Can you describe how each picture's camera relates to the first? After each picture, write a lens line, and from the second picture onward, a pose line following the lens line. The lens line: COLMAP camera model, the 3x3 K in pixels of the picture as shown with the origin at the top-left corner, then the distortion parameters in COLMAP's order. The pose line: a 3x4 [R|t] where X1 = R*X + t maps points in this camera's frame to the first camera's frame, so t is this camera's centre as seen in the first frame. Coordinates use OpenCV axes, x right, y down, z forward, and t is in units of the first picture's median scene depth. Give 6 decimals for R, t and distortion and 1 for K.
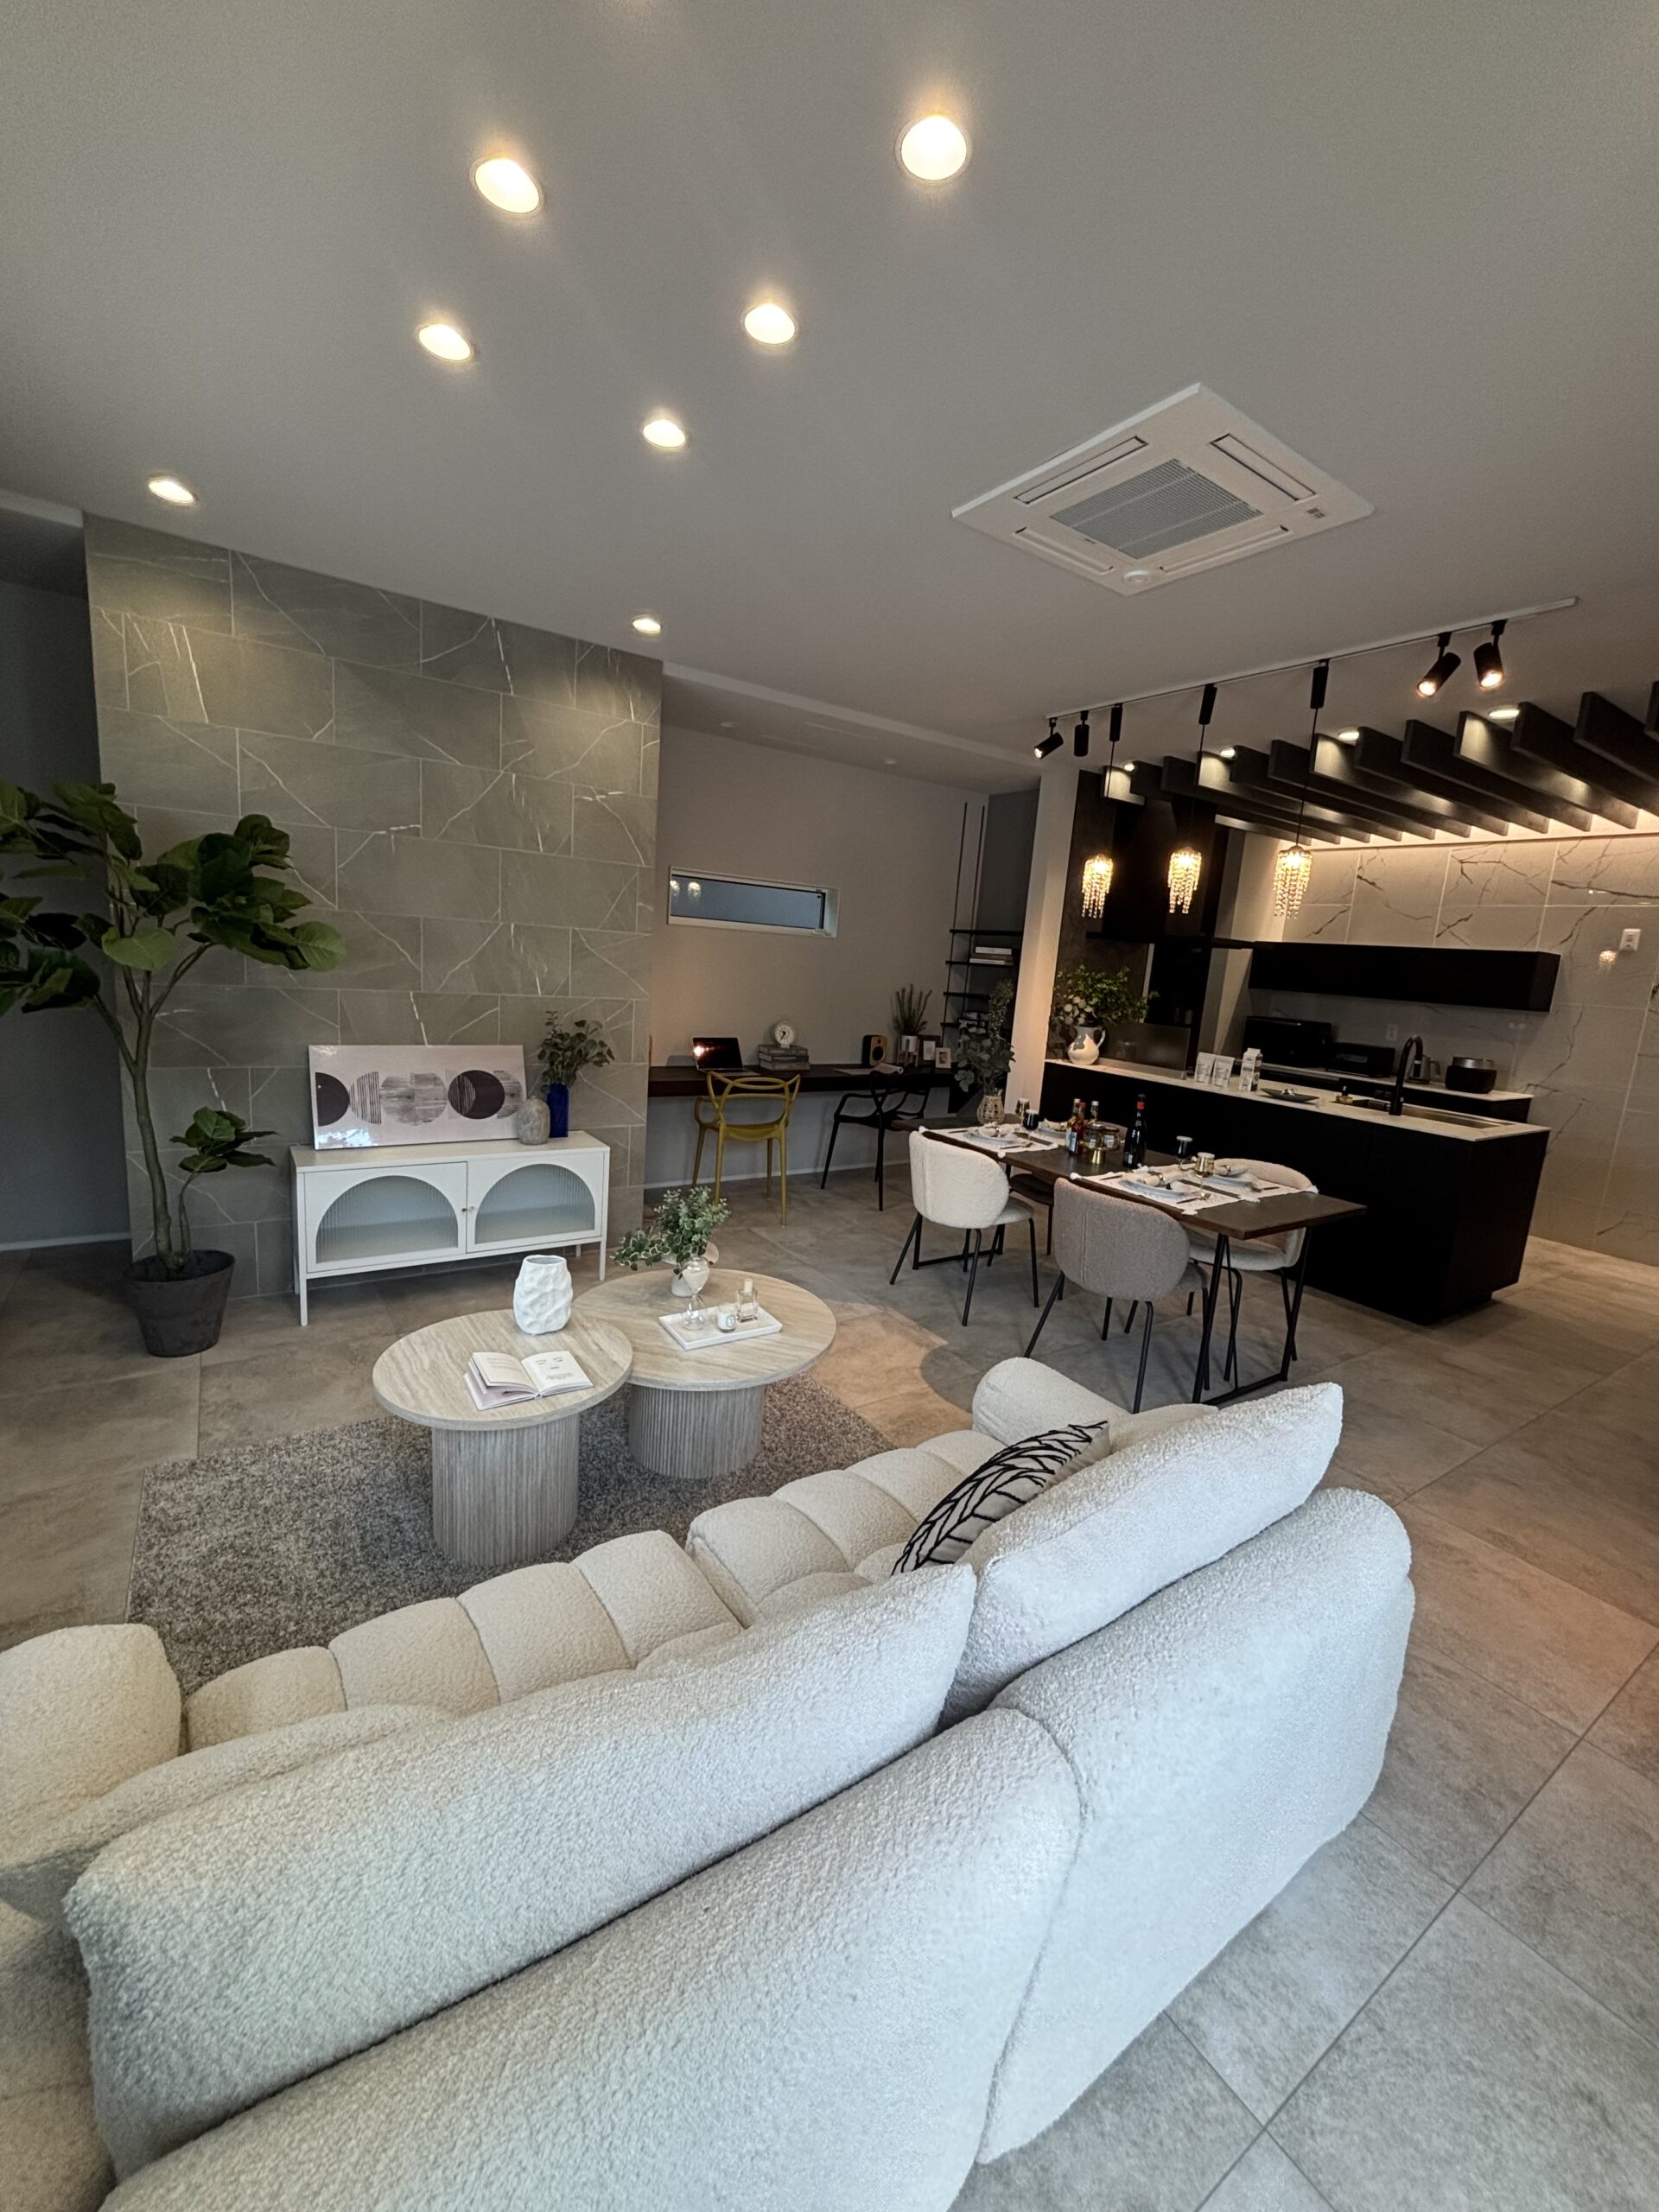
lens RADIAL K [[894.6, 0, 824.9], [0, 894.6, 1119.3], [0, 0, 1]] dist [-0.002808, 0.000451]
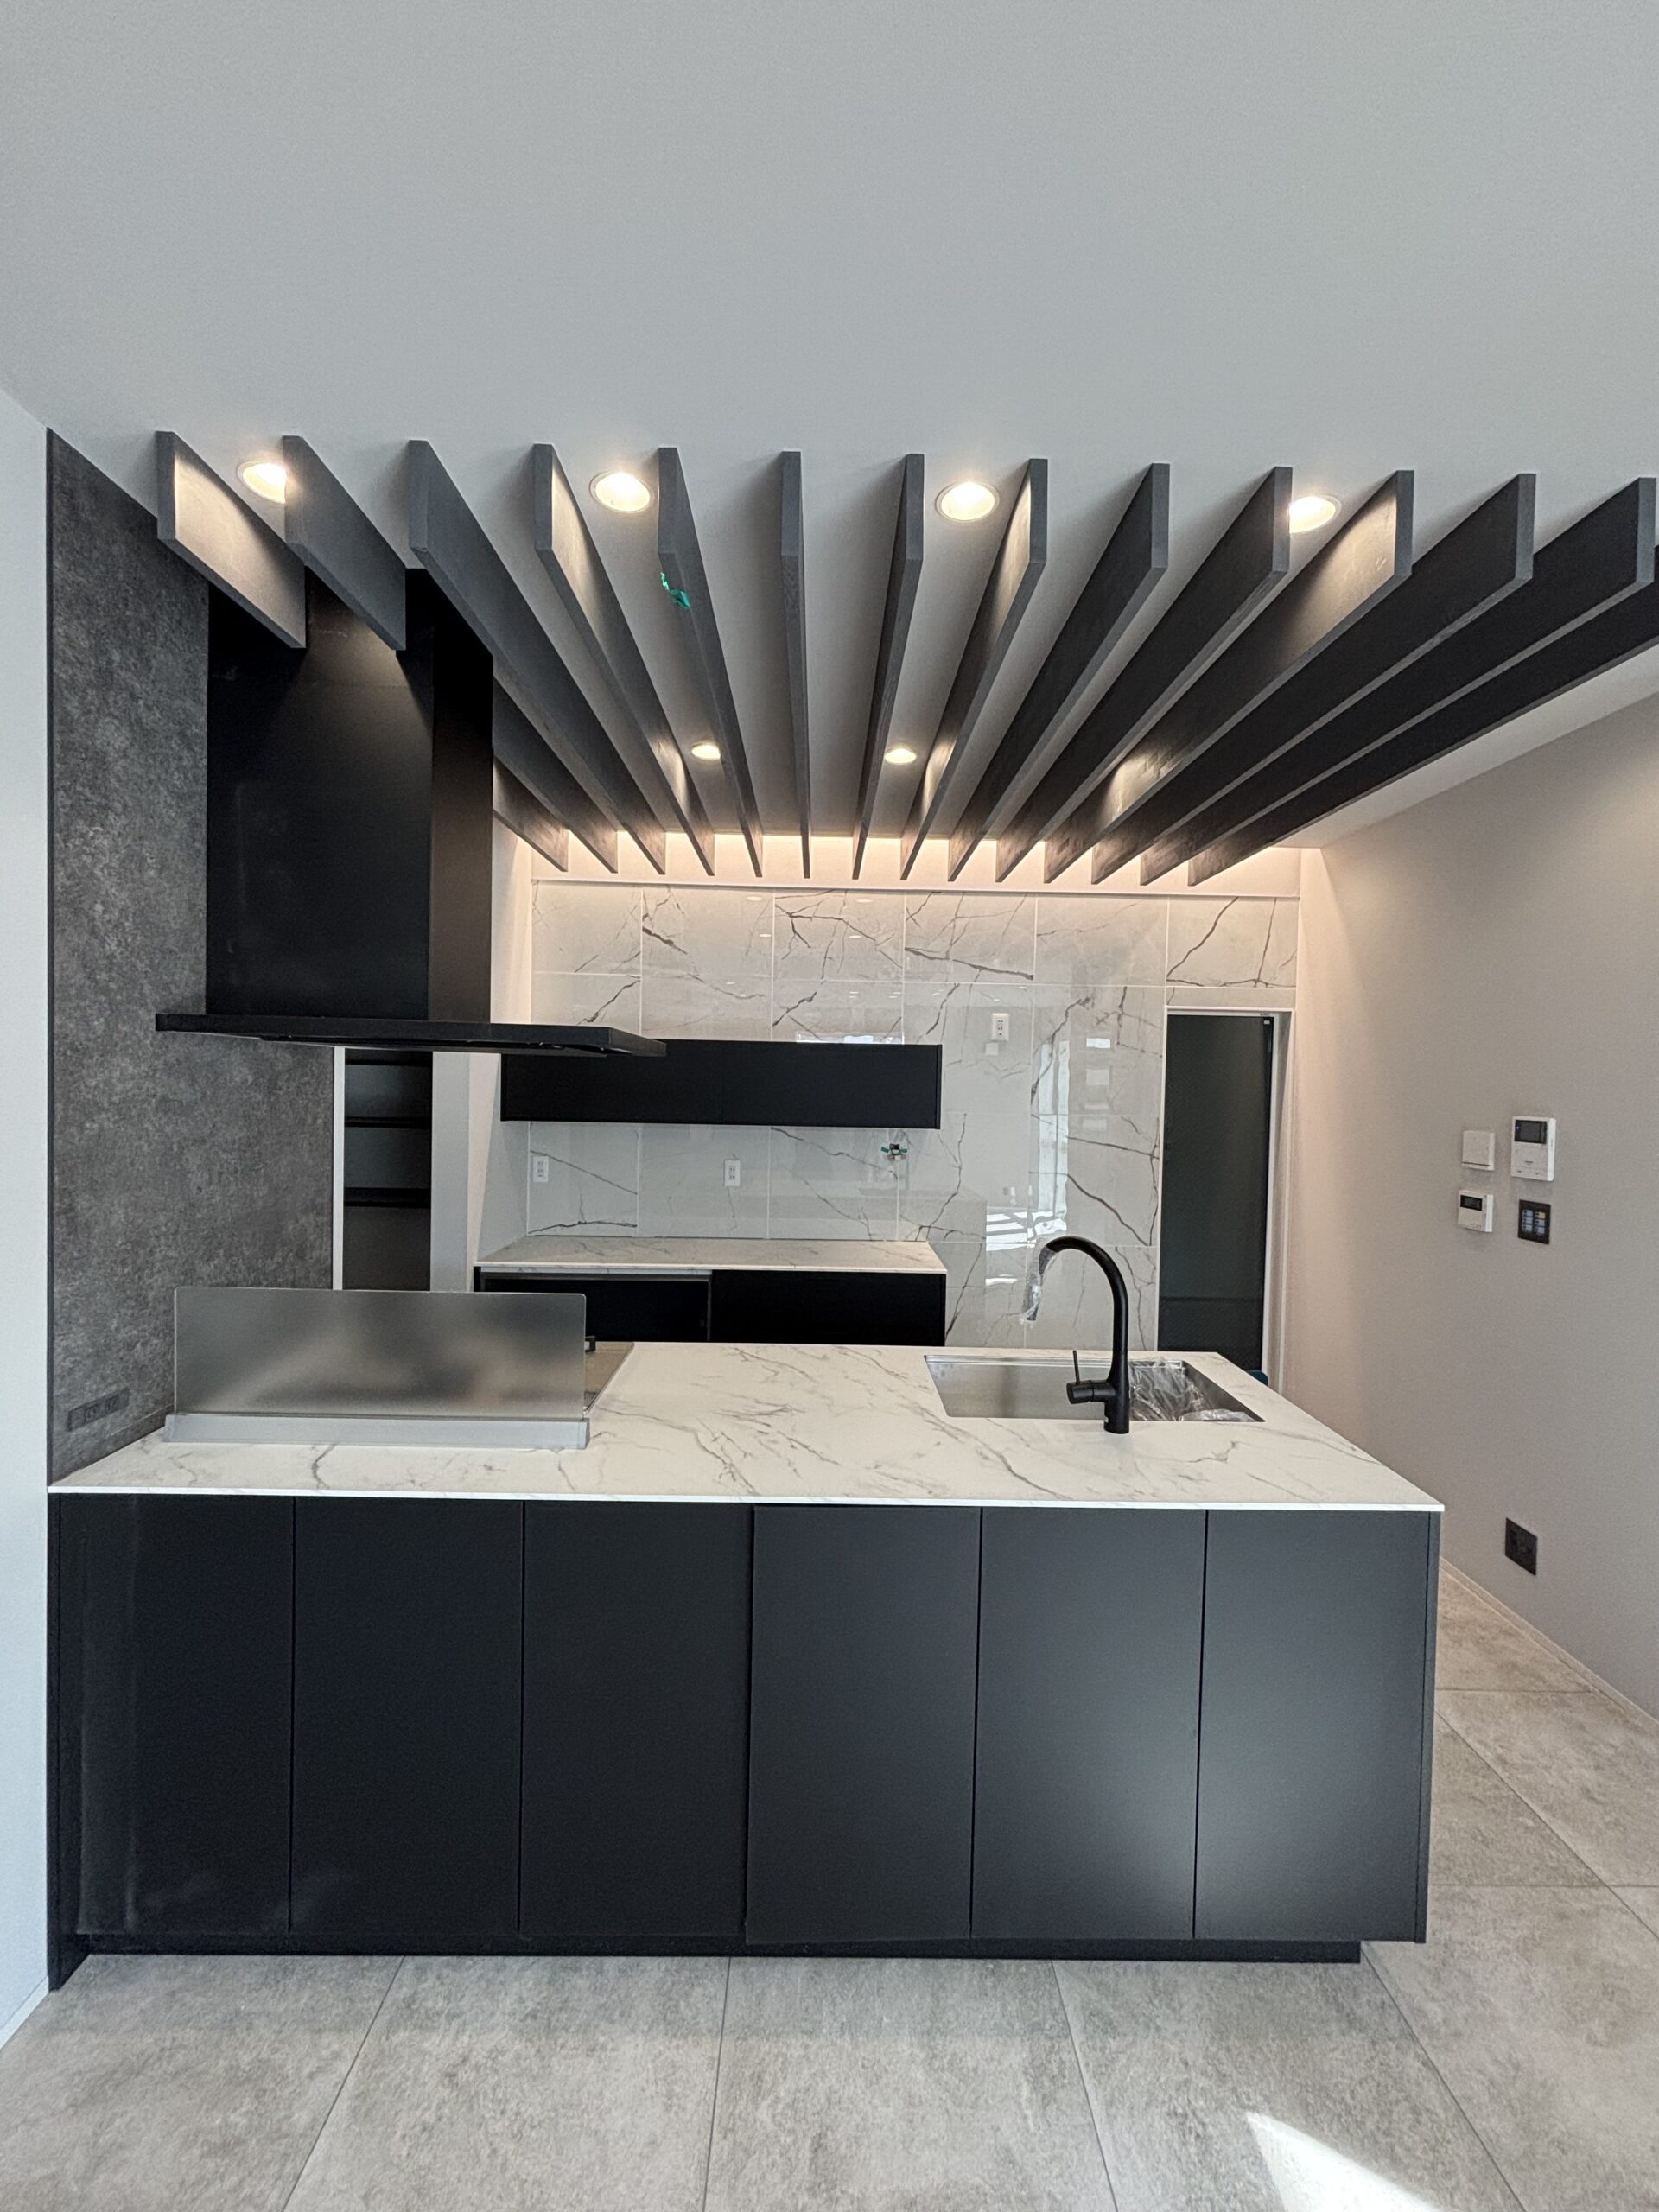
lens RADIAL K [[894.6, 0, 825.9], [0, 894.6, 1108.9], [0, 0, 1]] dist [-0.002808, 0.000451]
pose [[0.554024, -0.080646, 0.828585, 0.178743], [0.176107, 0.984126, -0.021968, -0.141518], [-0.813661, 0.158090, 0.559431, 0.704654]]
